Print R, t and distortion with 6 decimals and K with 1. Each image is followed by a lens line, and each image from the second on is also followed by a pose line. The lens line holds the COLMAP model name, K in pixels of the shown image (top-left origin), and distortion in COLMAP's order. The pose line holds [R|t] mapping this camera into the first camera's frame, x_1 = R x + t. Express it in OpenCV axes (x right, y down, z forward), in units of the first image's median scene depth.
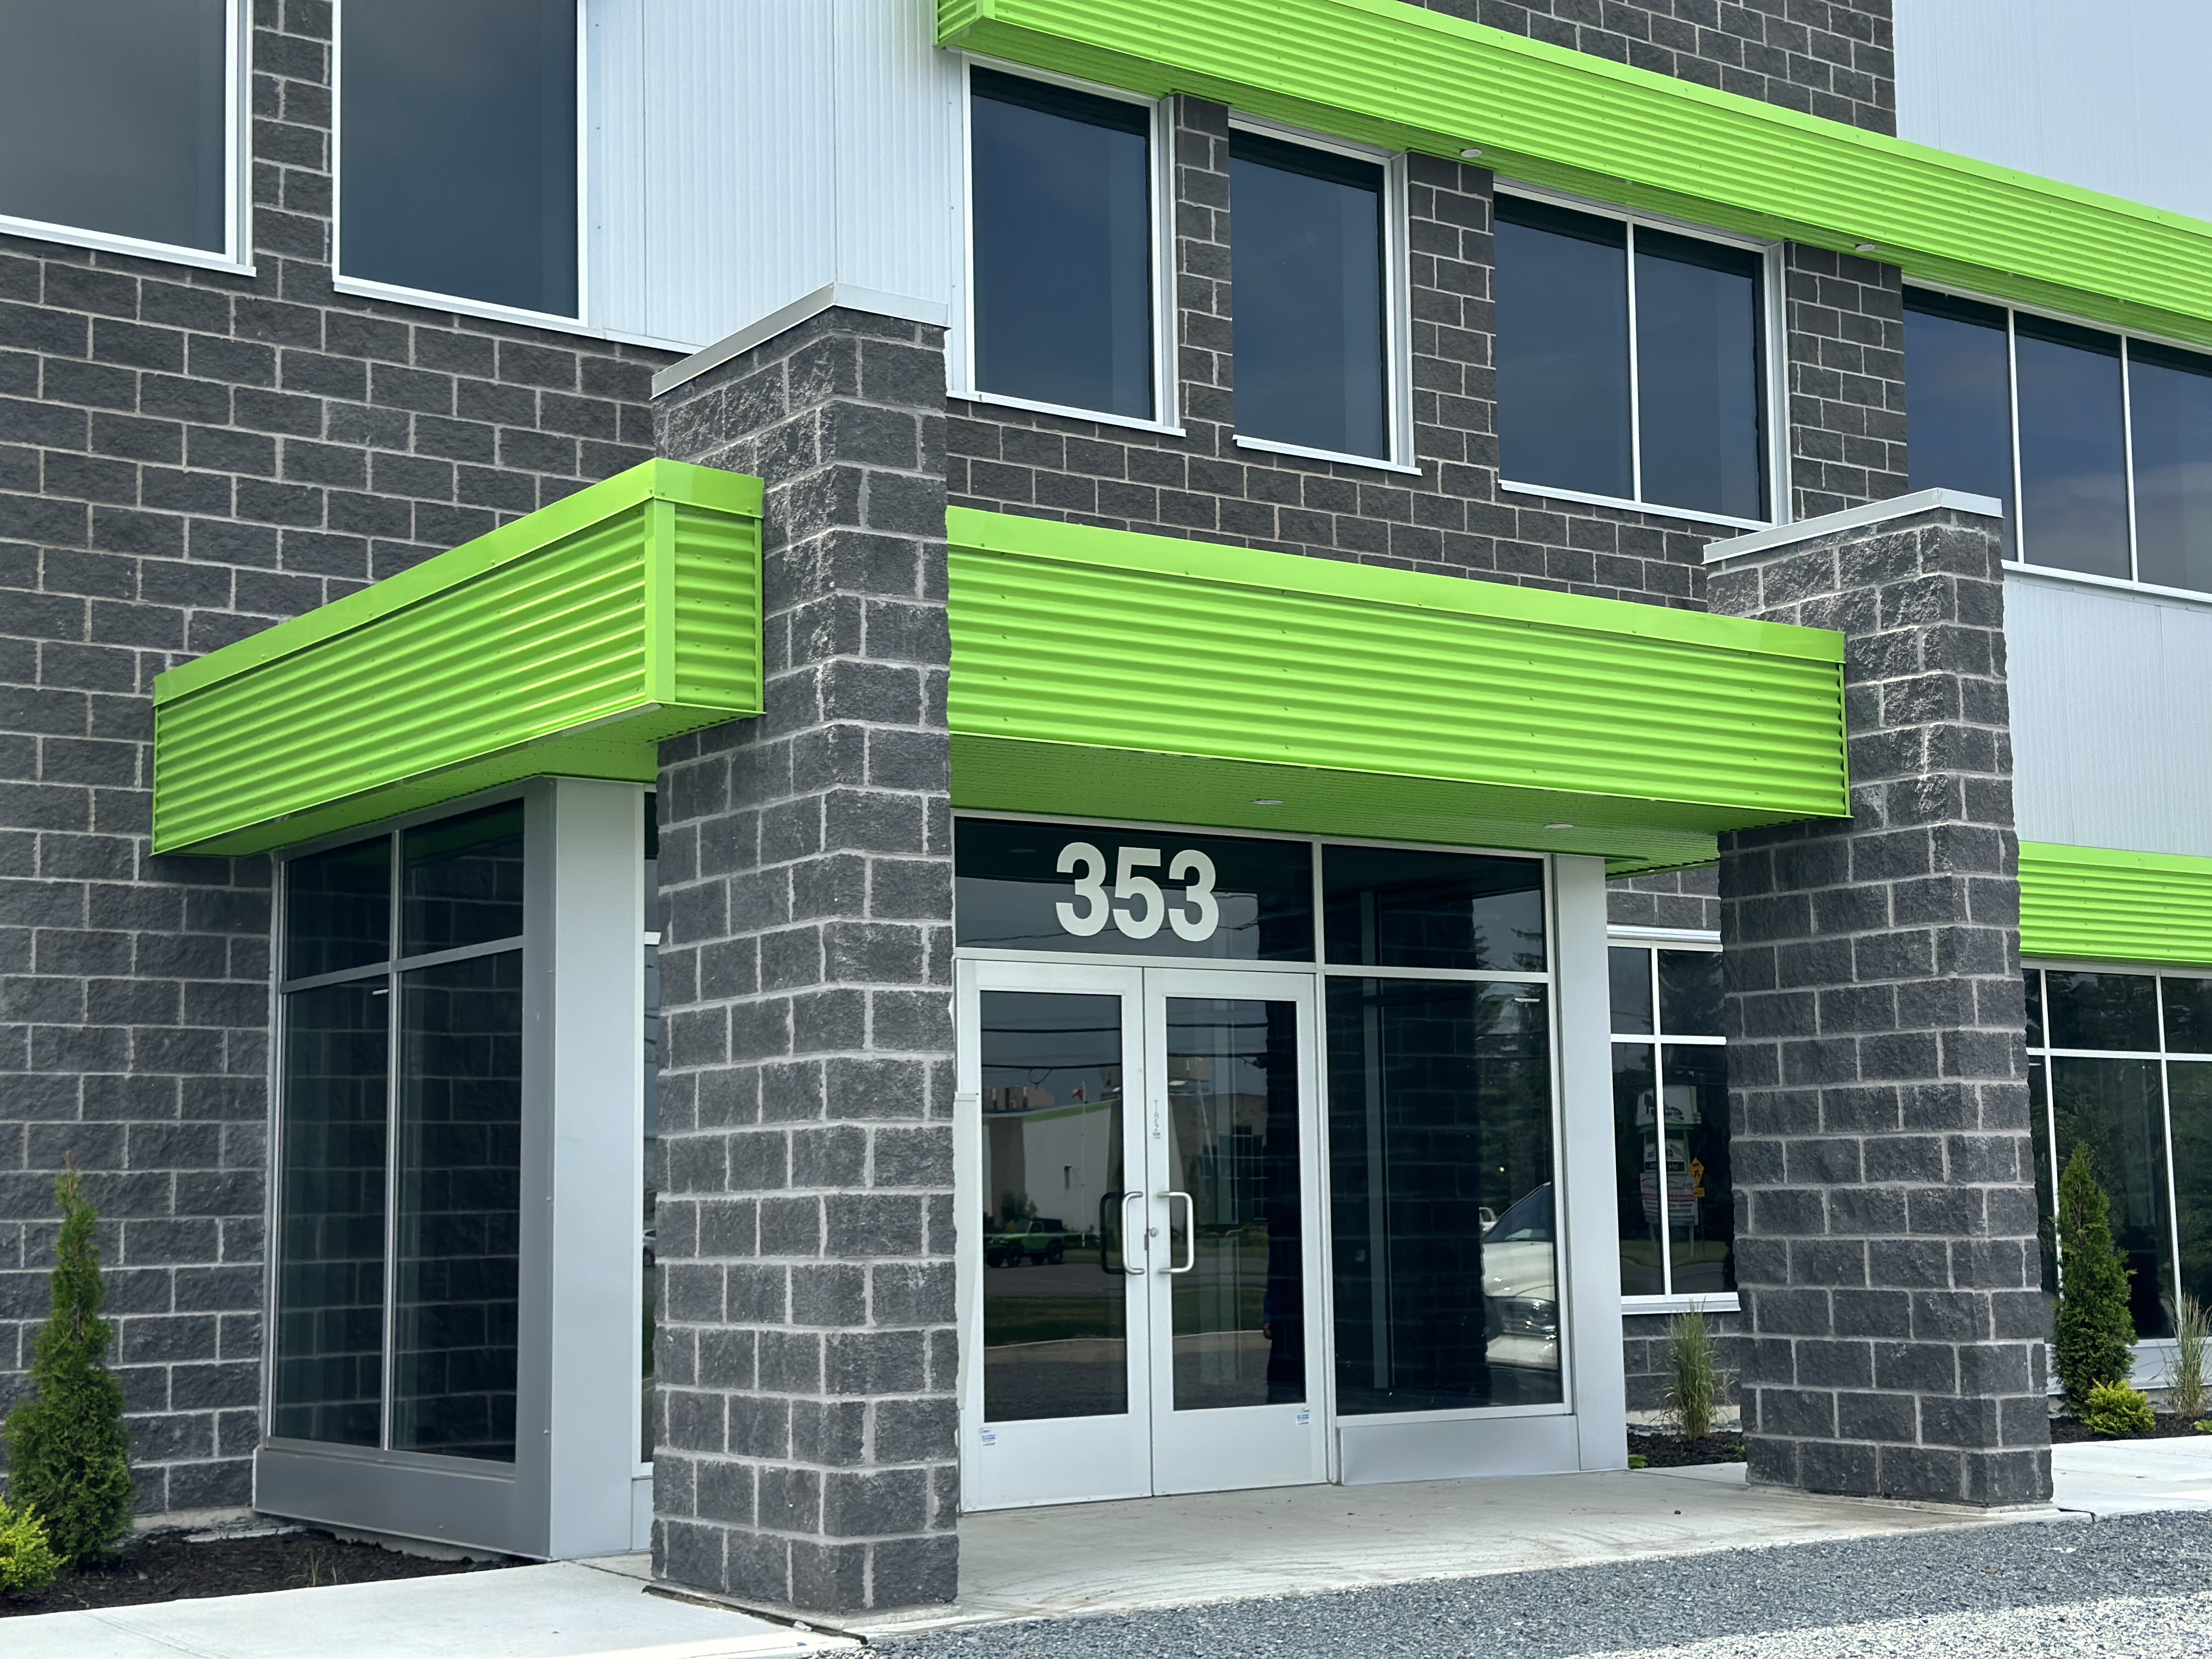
lens RADIAL K [[3065.4, 0, 1106.0], [0, 3065.4, 829.5], [0, 0, 1]] dist [0.214189, -0.360871]
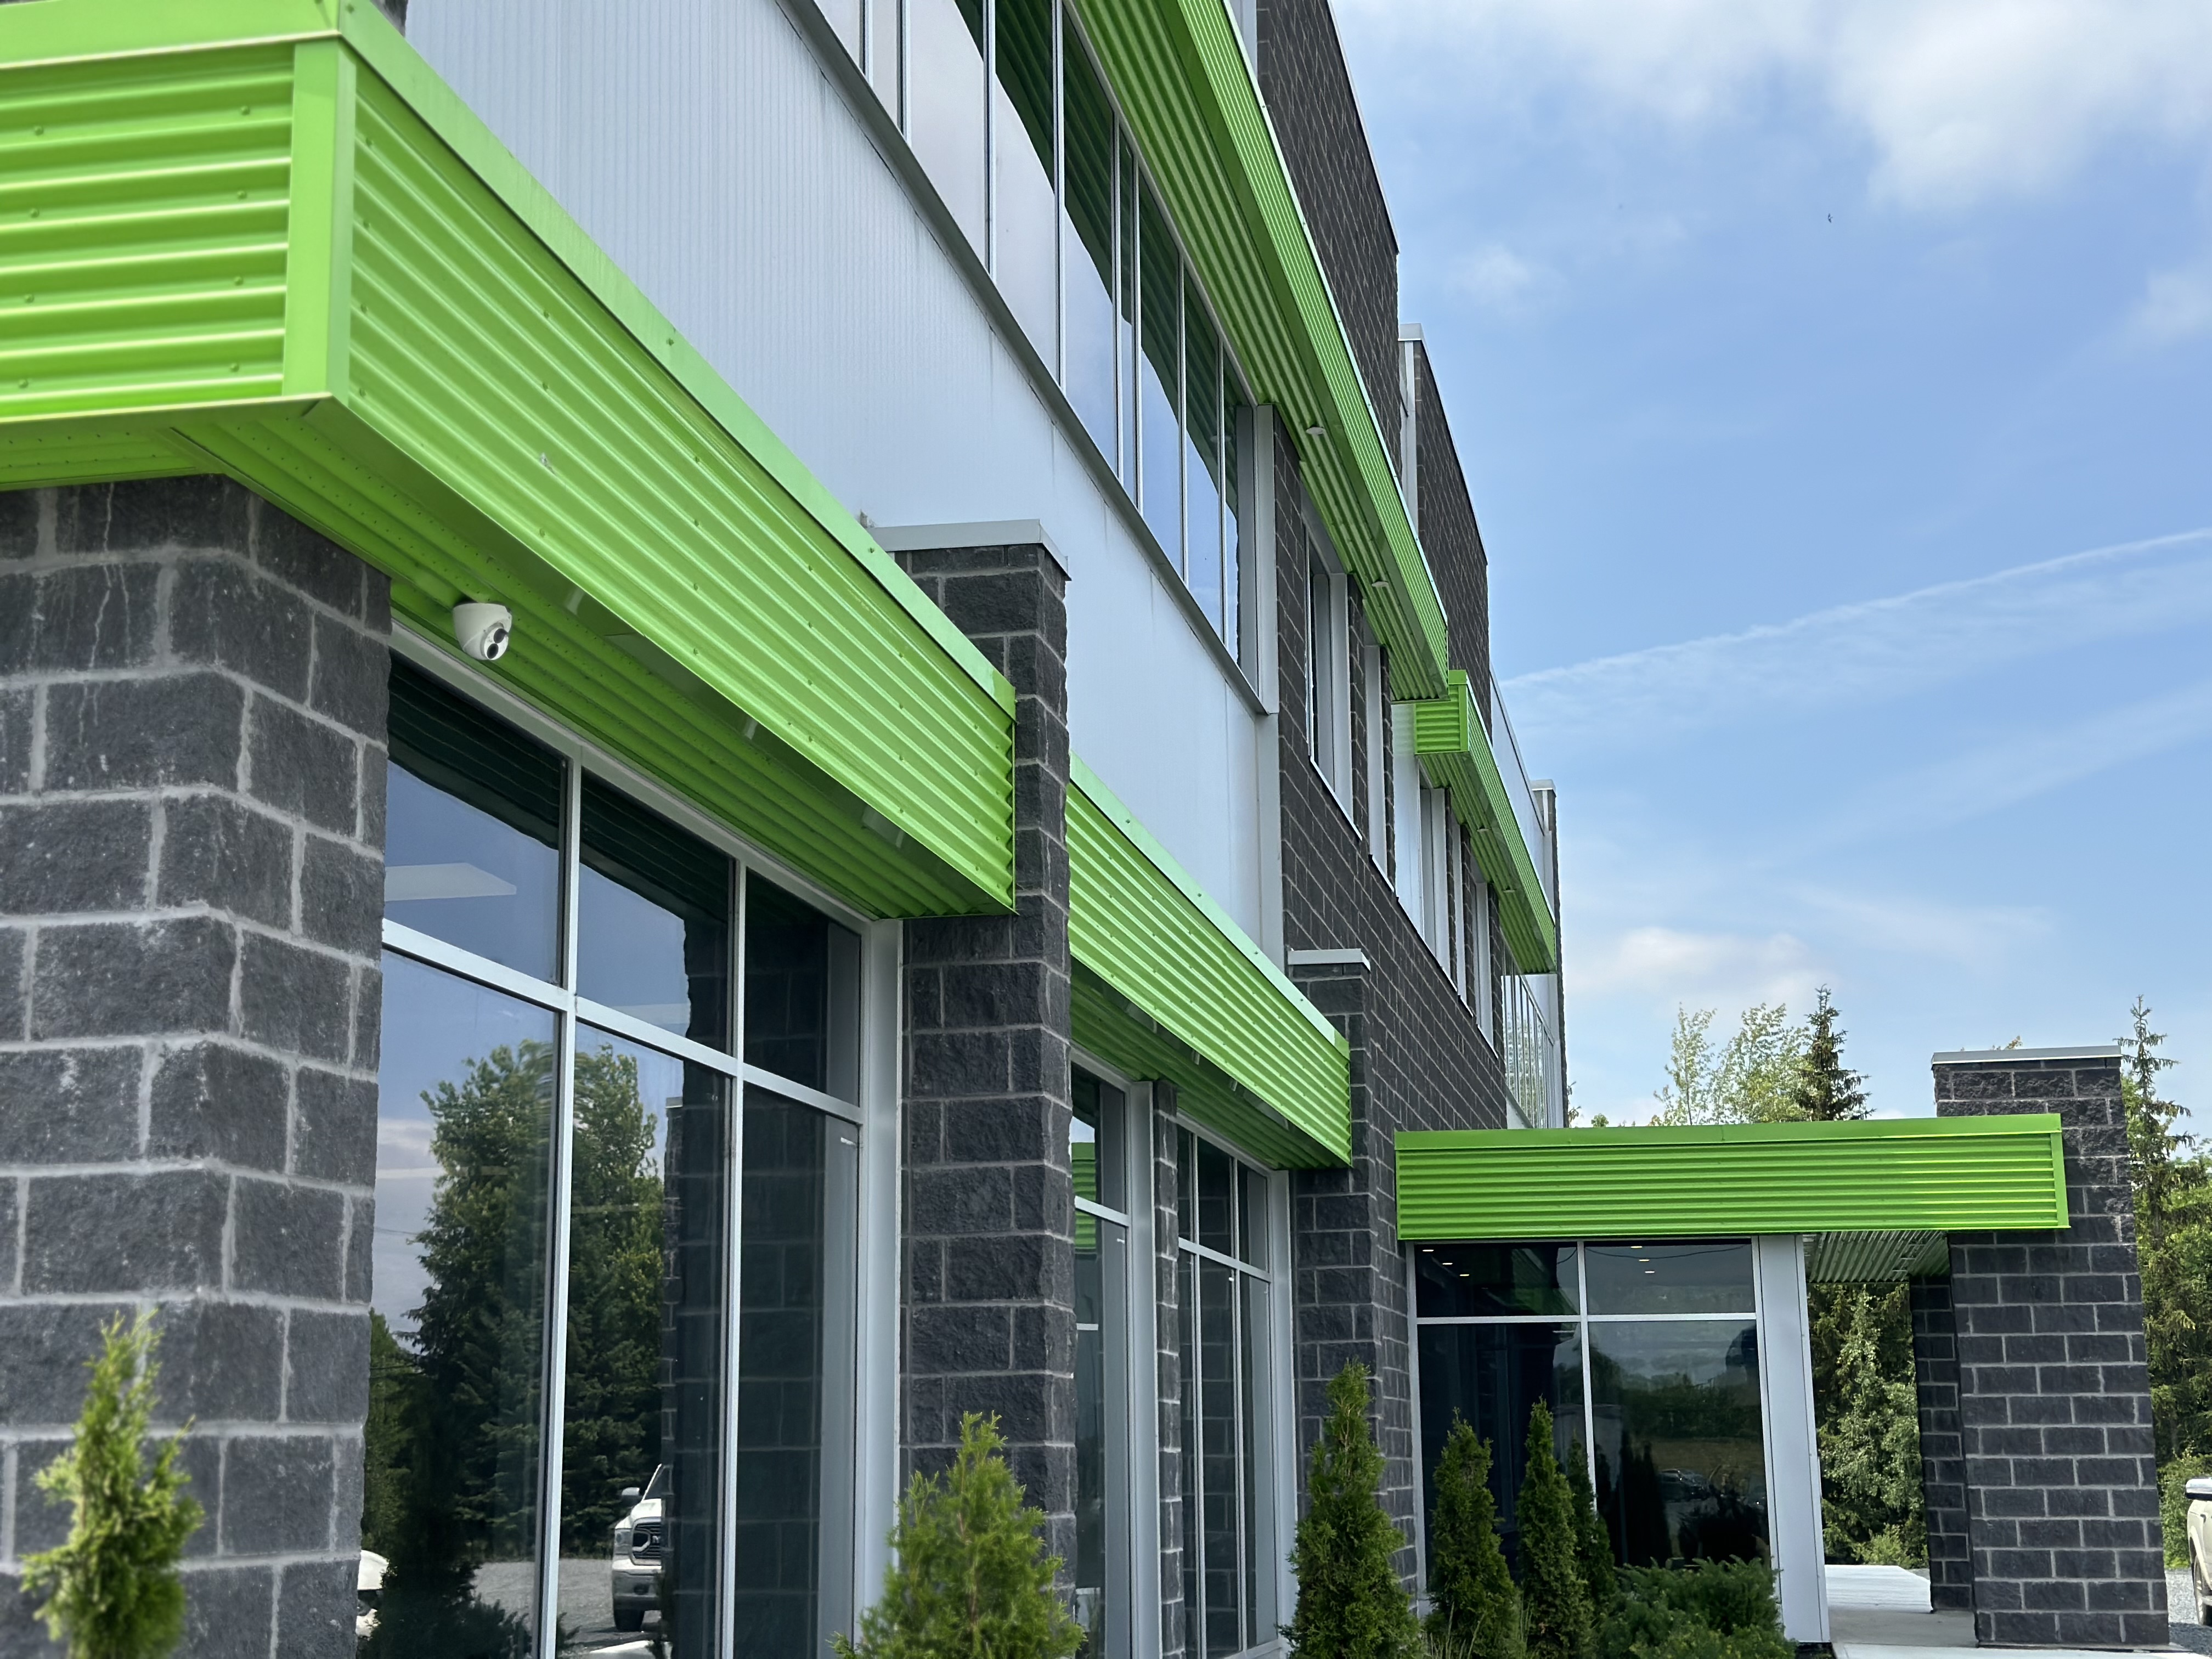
lens RADIAL K [[3065.4, 0, 1106.0], [0, 3065.4, 829.5], [0, 0, 1]] dist [0.214189, -0.360871]
pose [[0.734754, 0.144110, 0.662848, -2.138988], [-0.082525, 0.988905, -0.123521, 0.010123], [-0.673295, 0.036056, 0.738495, -0.191455]]
